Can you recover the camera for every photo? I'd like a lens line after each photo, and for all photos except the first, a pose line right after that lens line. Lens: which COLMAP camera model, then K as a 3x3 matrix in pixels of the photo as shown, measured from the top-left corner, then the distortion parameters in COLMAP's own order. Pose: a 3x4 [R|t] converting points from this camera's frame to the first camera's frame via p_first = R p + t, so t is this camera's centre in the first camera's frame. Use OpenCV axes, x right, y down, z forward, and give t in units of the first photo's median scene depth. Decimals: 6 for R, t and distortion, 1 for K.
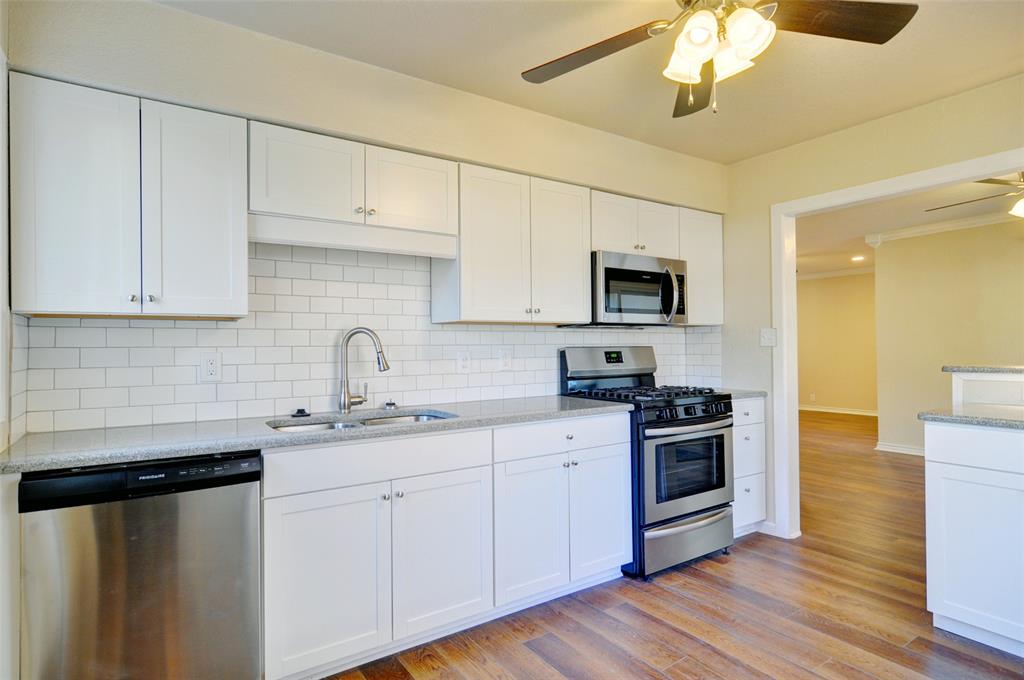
lens RADIAL K [[548.2, 0, 515.0], [0, 548.2, 342.5], [0, 0, 1]] dist [-0.019277, 0.011185]
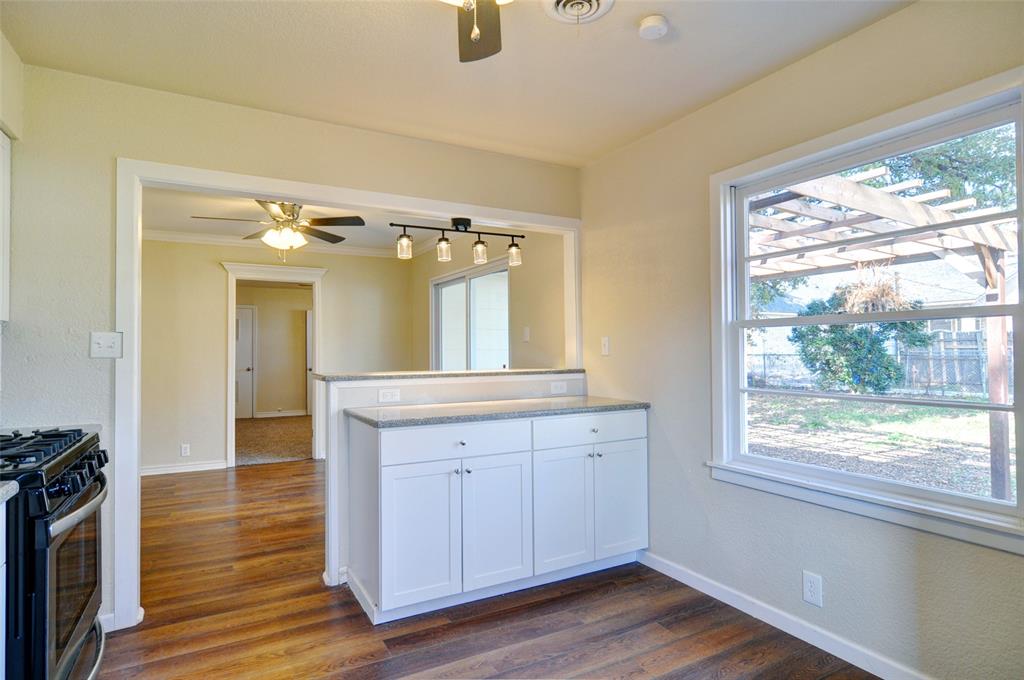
lens RADIAL K [[548.2, 0, 518.6], [0, 548.2, 337.3], [0, 0, 1]] dist [-0.019277, 0.011185]
pose [[0.102321, 0.028763, 0.994335, -0.219252], [0.003559, 0.999565, -0.029281, 0.004795], [-0.994745, 0.006535, 0.102174, 0.540965]]
